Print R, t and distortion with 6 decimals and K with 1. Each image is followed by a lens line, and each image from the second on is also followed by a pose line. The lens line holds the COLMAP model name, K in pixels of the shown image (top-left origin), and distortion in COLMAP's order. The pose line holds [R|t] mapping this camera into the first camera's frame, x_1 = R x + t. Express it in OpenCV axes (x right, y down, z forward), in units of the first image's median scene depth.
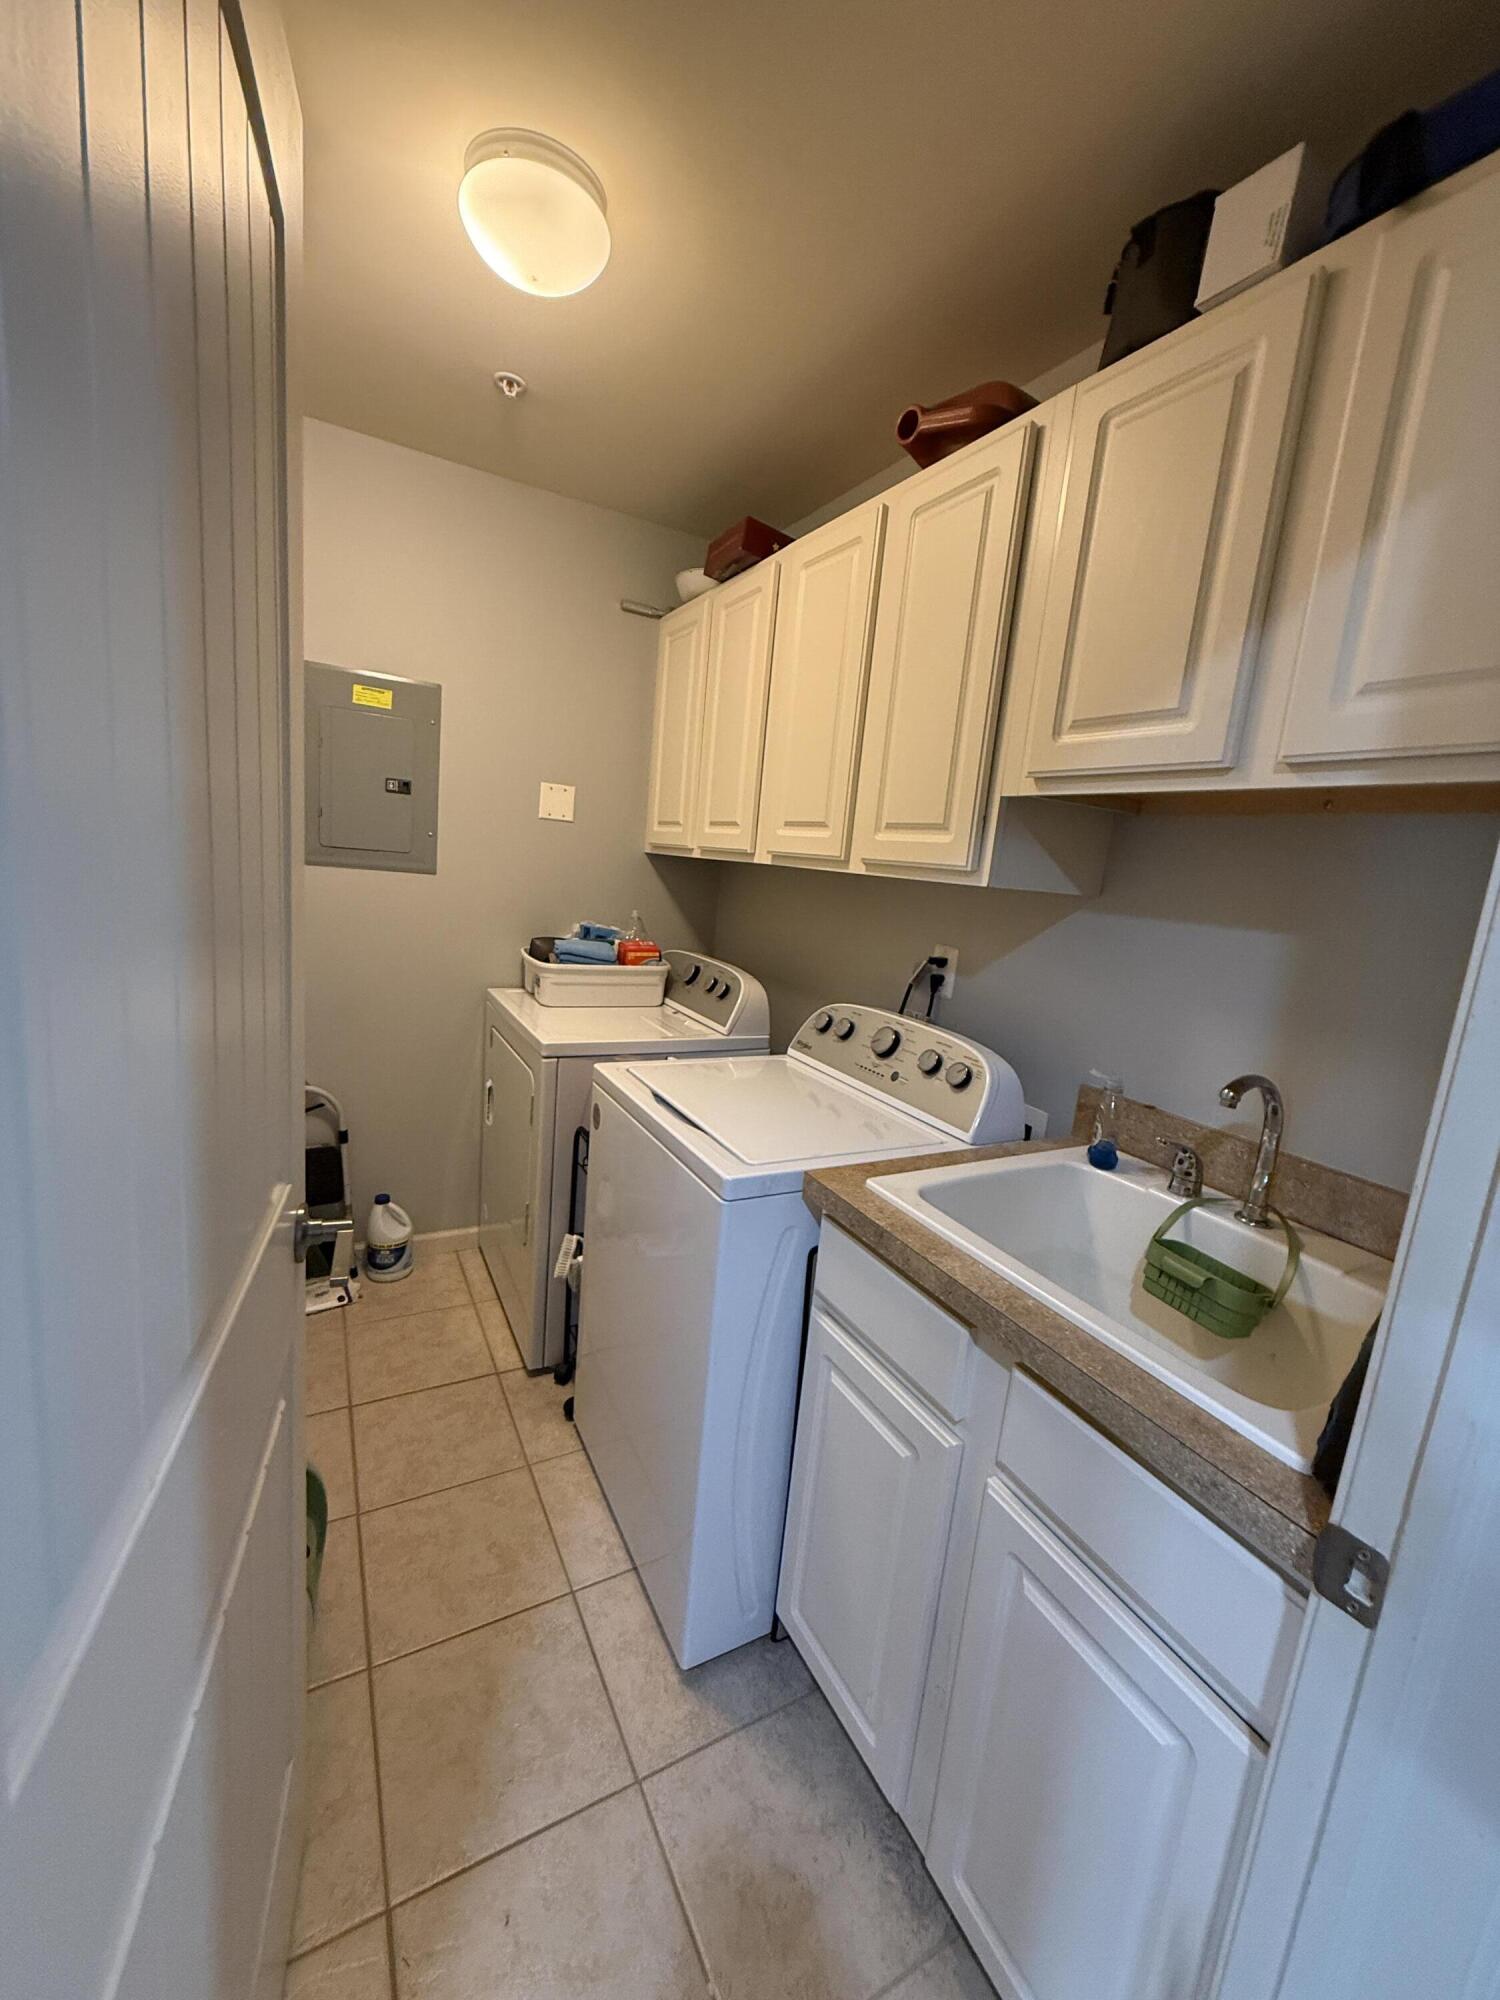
lens RADIAL K [[793.9, 0, 750.7], [0, 793.9, 994.0], [0, 0, 1]] dist [0.000674, -0.000006]
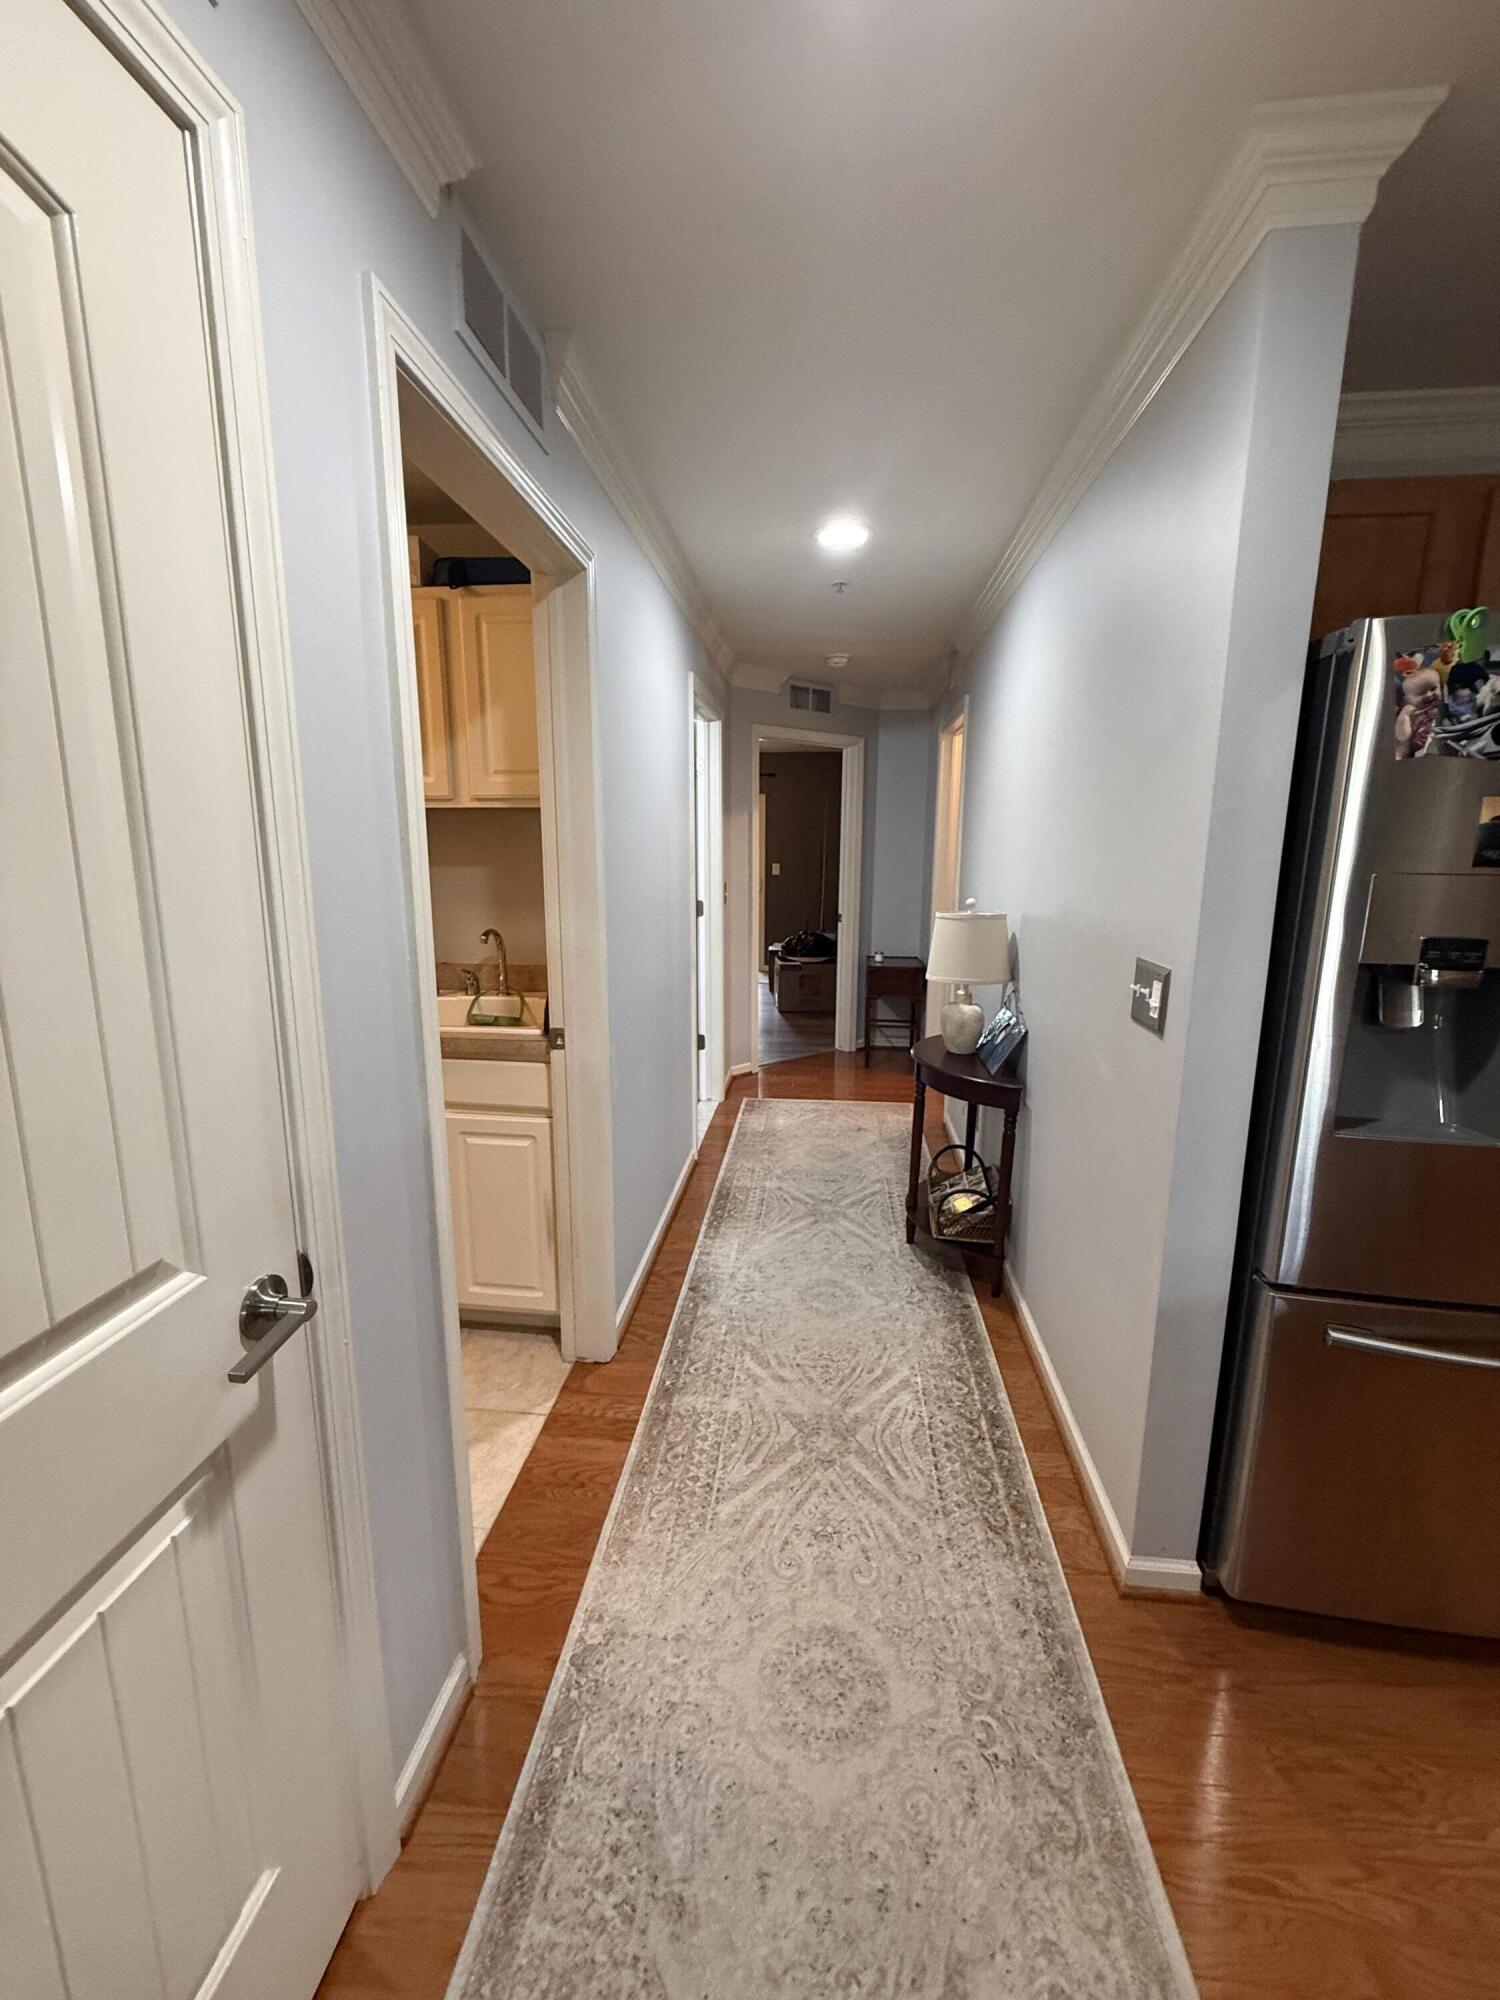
lens RADIAL K [[793.9, 0, 750.7], [0, 793.9, 994.0], [0, 0, 1]] dist [0.000674, -0.000006]
pose [[0.567111, -0.236864, 0.788848, -1.003853], [0.186376, 0.969818, 0.157216, 0.080978], [-0.802278, 0.057863, 0.594140, -1.210294]]
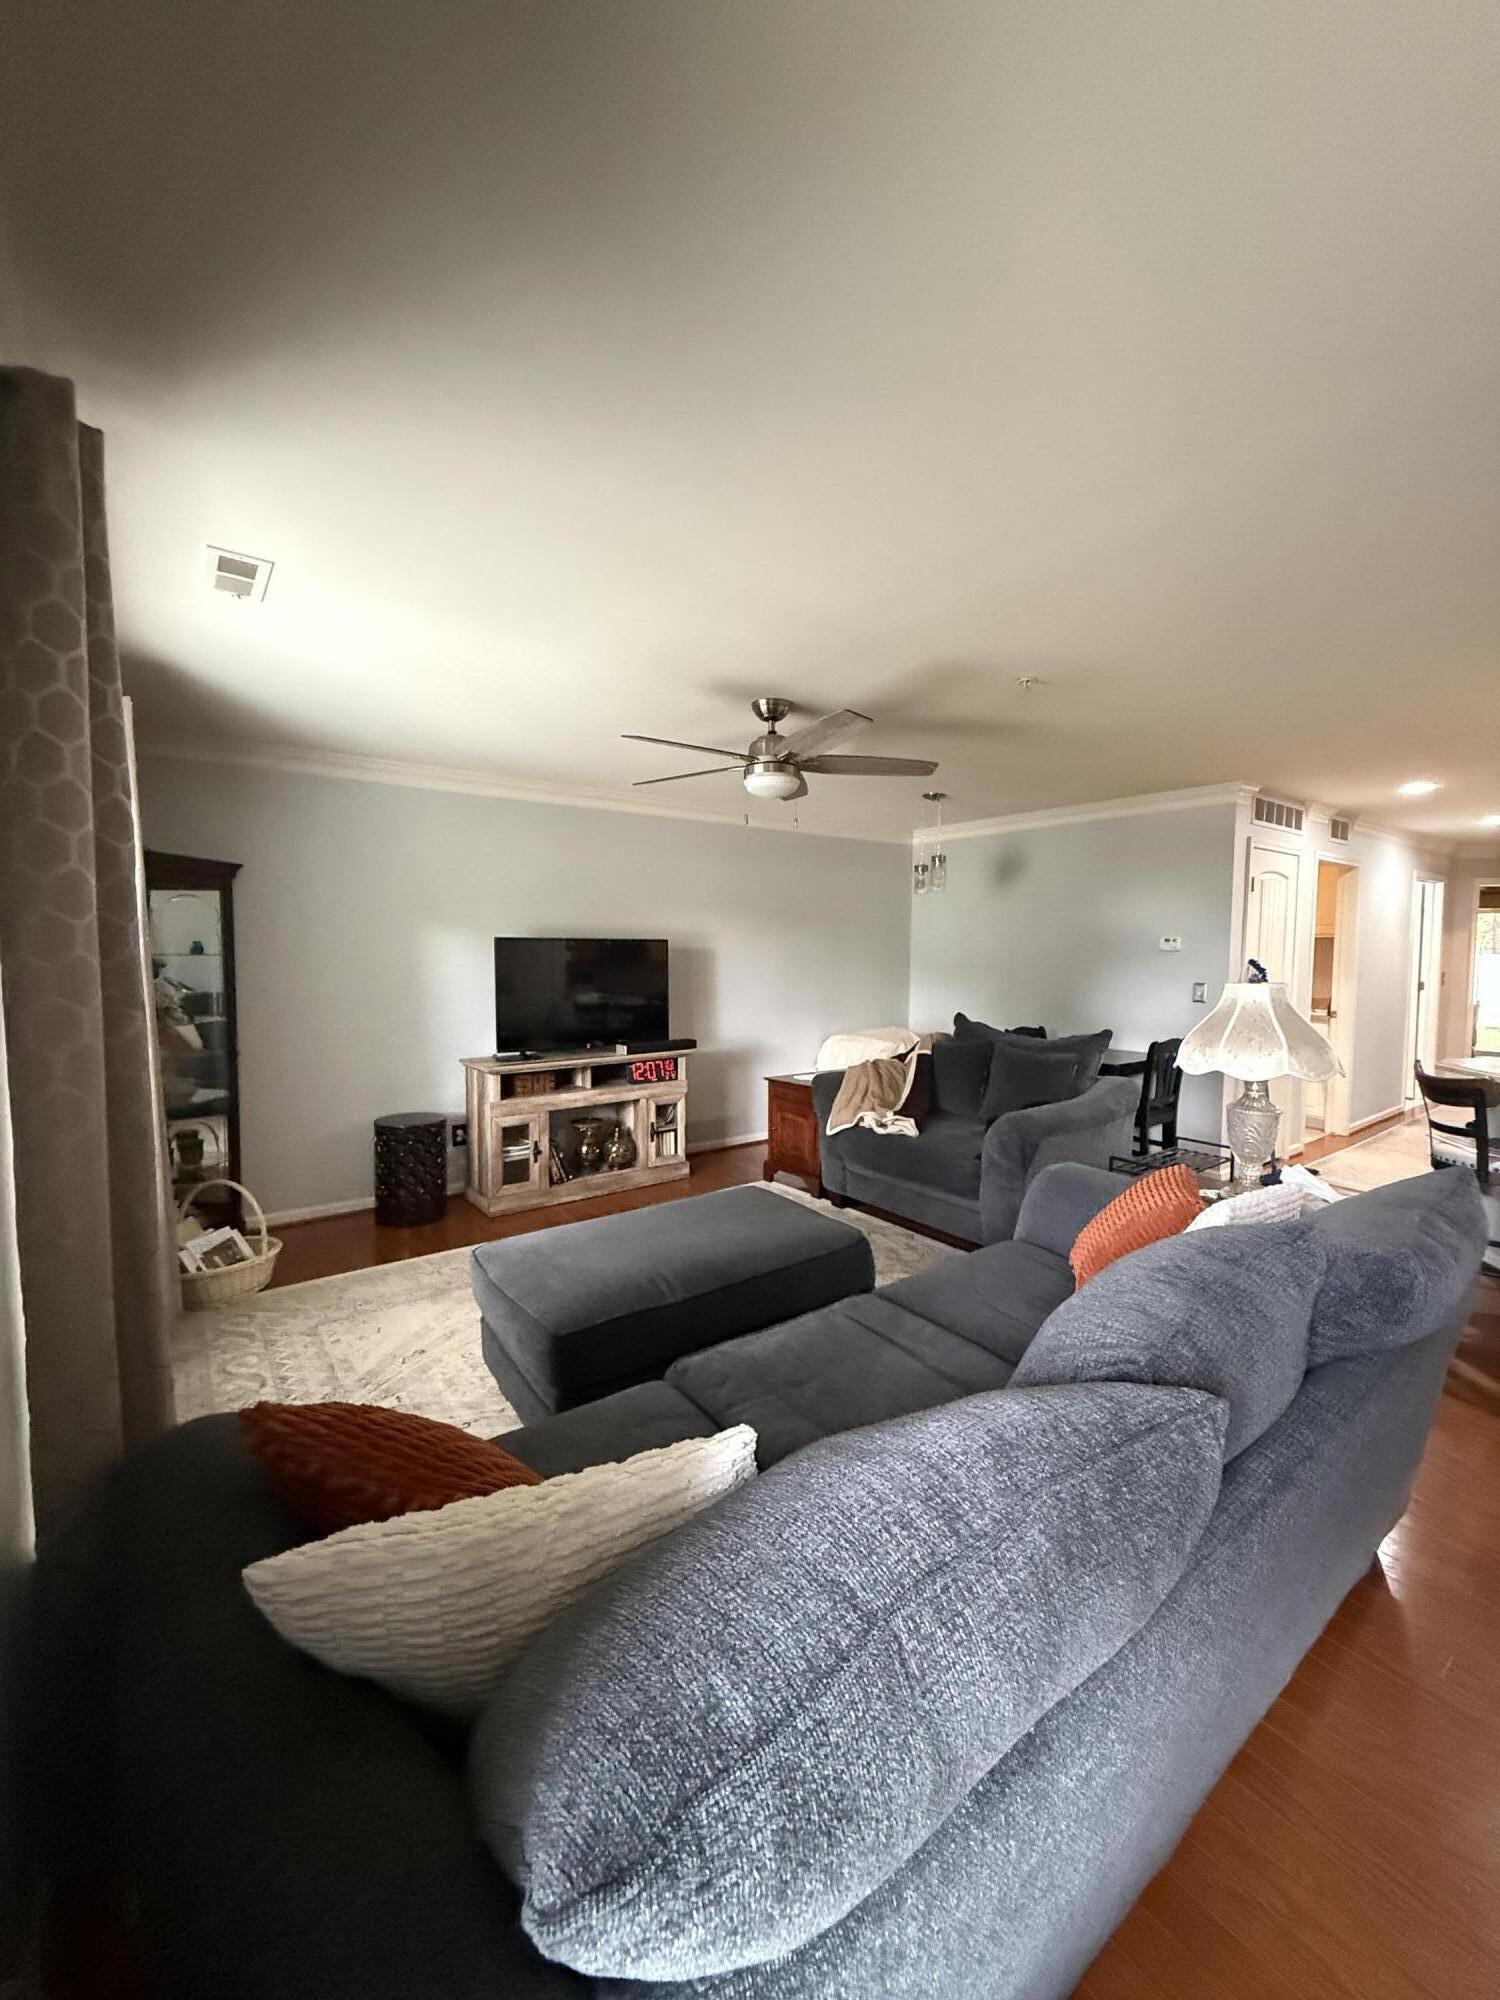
lens RADIAL K [[793.9, 0, 750.7], [0, 793.9, 994.0], [0, 0, 1]] dist [0.000674, -0.000006]
pose [[0.986472, -0.098579, 0.130976, -5.462219], [0.111739, 0.988968, -0.097243, 0.402488], [-0.119945, 0.110563, 0.986605, -5.646776]]
